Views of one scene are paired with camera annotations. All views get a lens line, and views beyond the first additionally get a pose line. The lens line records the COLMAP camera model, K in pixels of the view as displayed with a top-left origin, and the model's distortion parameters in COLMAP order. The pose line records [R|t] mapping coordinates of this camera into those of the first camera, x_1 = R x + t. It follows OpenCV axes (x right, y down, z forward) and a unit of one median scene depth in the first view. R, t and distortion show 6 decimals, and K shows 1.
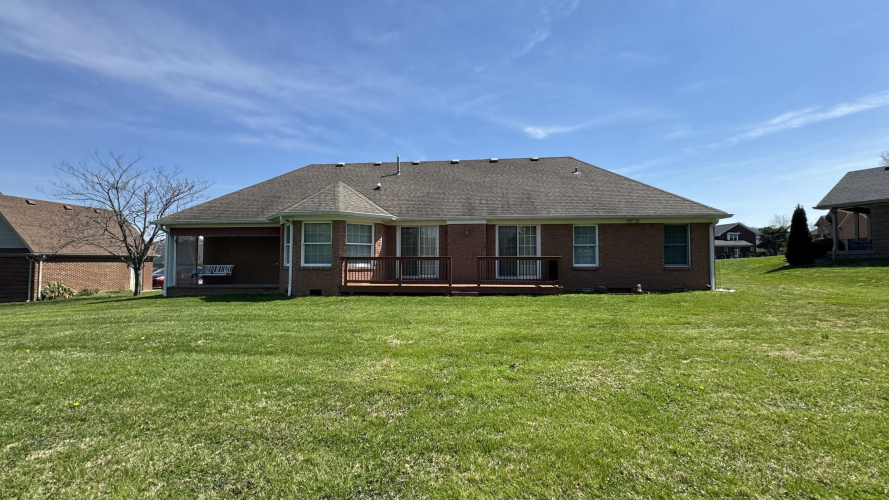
lens RADIAL K [[358.2, 0, 443.4], [0, 358.2, 248.0], [0, 0, 1]] dist [-0.003152, 0.000078]
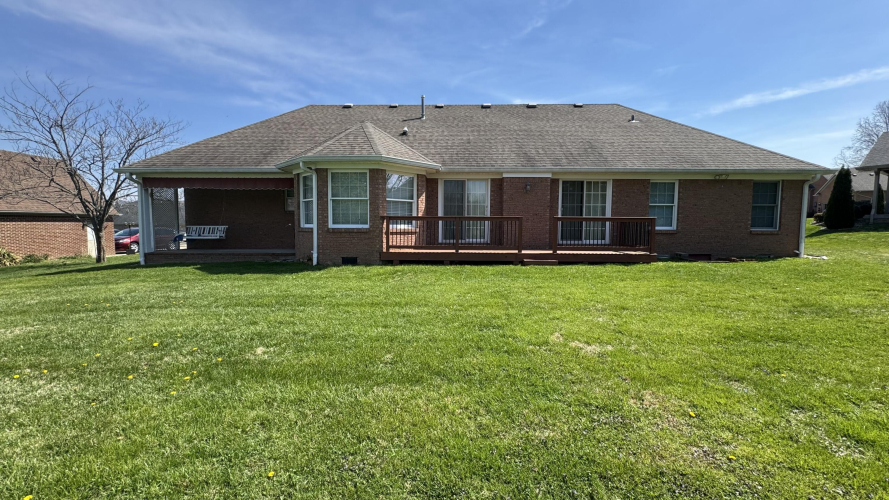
lens RADIAL K [[358.2, 0, 443.4], [0, 358.2, 248.0], [0, 0, 1]] dist [-0.003152, 0.000078]
pose [[0.996897, 0.000231, 0.078720, -0.185090], [-0.008481, 0.994490, 0.104490, 0.009902], [-0.078263, -0.104834, 0.991406, 0.173562]]
